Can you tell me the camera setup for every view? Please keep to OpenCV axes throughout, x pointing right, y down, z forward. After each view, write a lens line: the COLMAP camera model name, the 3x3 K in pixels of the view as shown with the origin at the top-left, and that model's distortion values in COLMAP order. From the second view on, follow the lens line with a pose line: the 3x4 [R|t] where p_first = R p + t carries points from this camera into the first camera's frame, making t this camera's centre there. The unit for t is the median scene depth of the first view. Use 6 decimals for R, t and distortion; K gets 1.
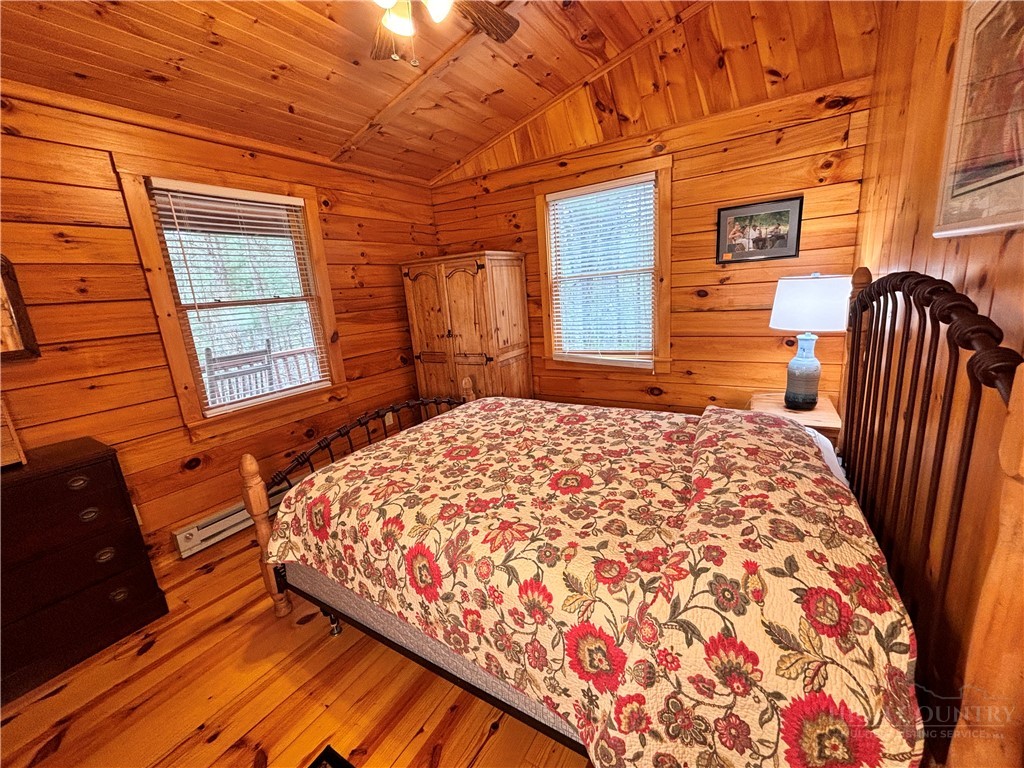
lens RADIAL K [[413.8, 0, 511.5], [0, 413.8, 383.7], [0, 0, 1]] dist [0.000637, 0.000268]
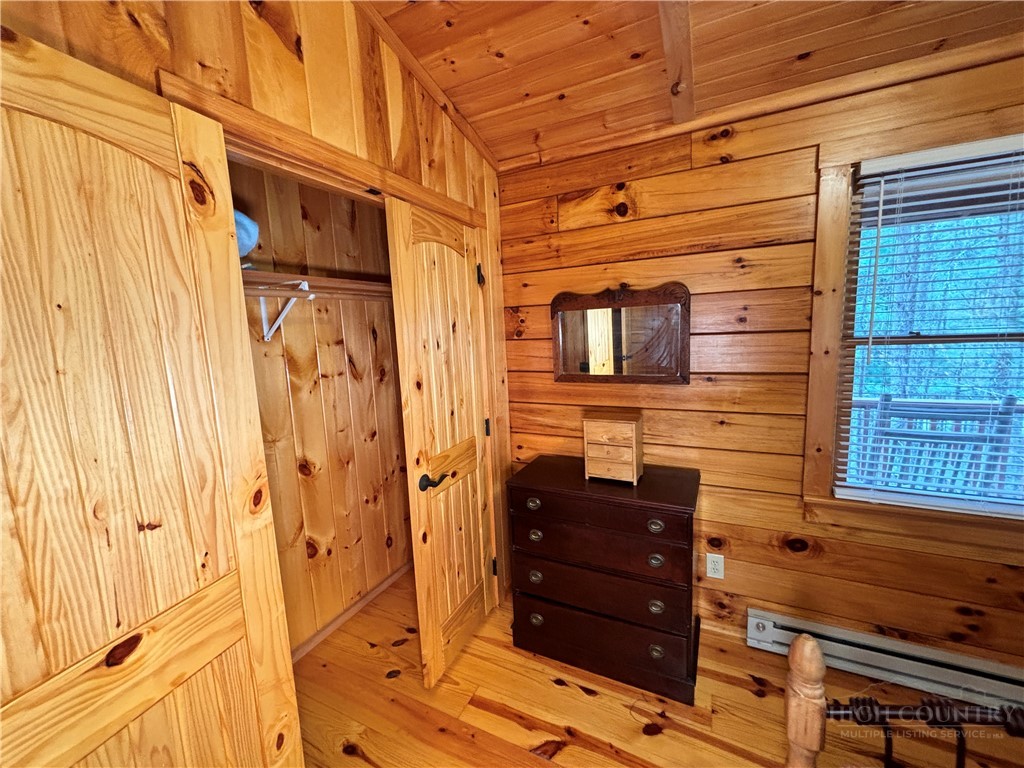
lens RADIAL K [[414.8, 0, 515.4], [0, 414.8, 386.5], [0, 0, 1]] dist [-0.000069, 0.000061]
pose [[0.109677, 0.205463, -0.972500, -0.154344], [-0.187903, 0.965046, 0.182696, -0.136720], [0.976045, 0.162698, 0.144450, 0.357160]]
